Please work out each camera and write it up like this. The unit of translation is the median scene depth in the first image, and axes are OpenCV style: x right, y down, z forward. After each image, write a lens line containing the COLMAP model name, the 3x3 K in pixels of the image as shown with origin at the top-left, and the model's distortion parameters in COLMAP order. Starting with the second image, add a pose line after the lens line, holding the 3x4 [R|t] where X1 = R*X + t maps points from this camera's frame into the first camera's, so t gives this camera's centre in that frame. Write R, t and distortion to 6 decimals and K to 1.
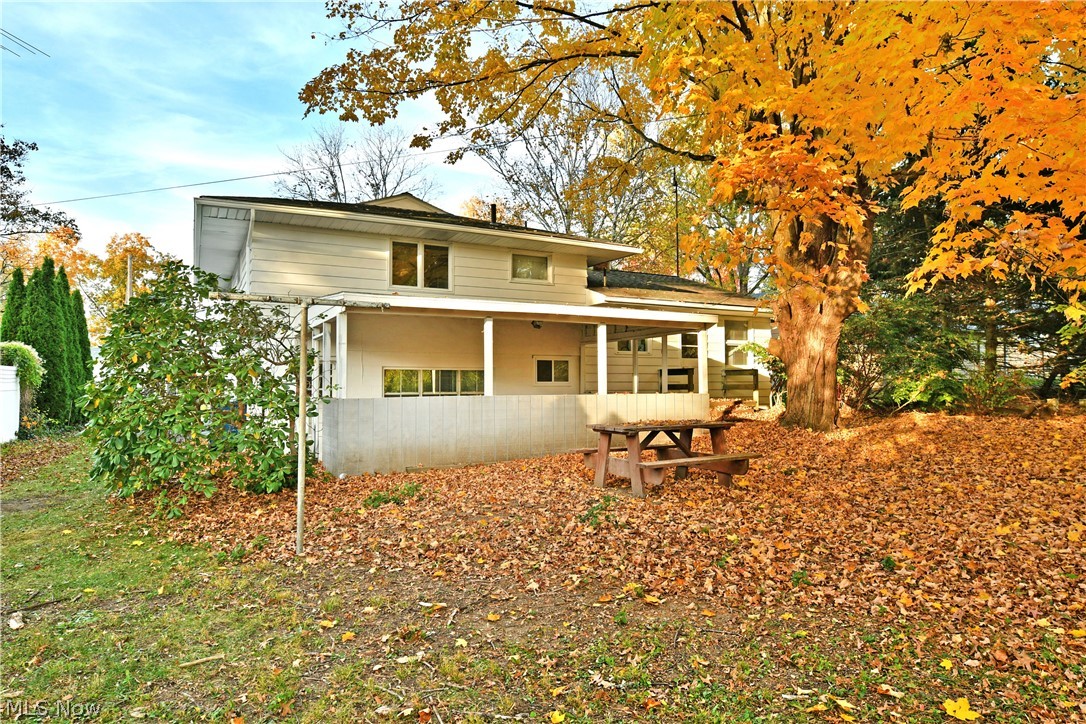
lens RADIAL K [[672.8, 0, 521.2], [0, 672.8, 363.7], [0, 0, 1]] dist [-0.005227, -0.000381]
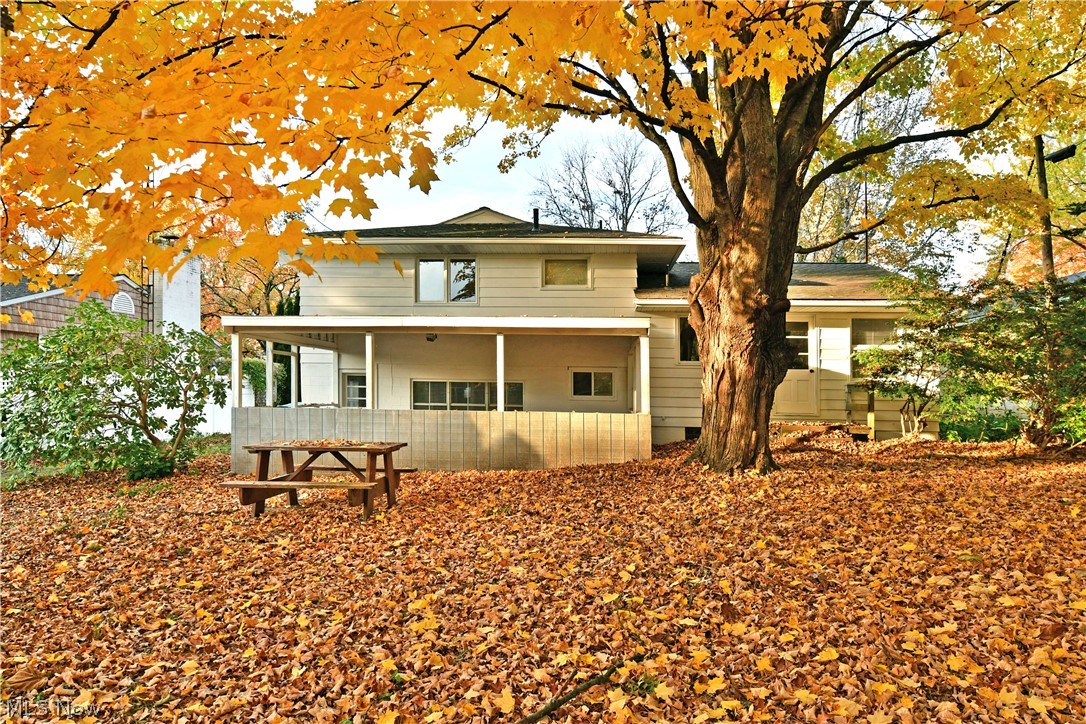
lens RADIAL K [[674.2, 0, 543.0], [0, 674.2, 402.8], [0, 0, 1]] dist [-0.001823, -0.000158]
pose [[0.845344, 0.023856, -0.533689, 0.507271], [0.000128, 0.998993, 0.044858, -0.005203], [0.534222, -0.037989, 0.844490, 0.195670]]
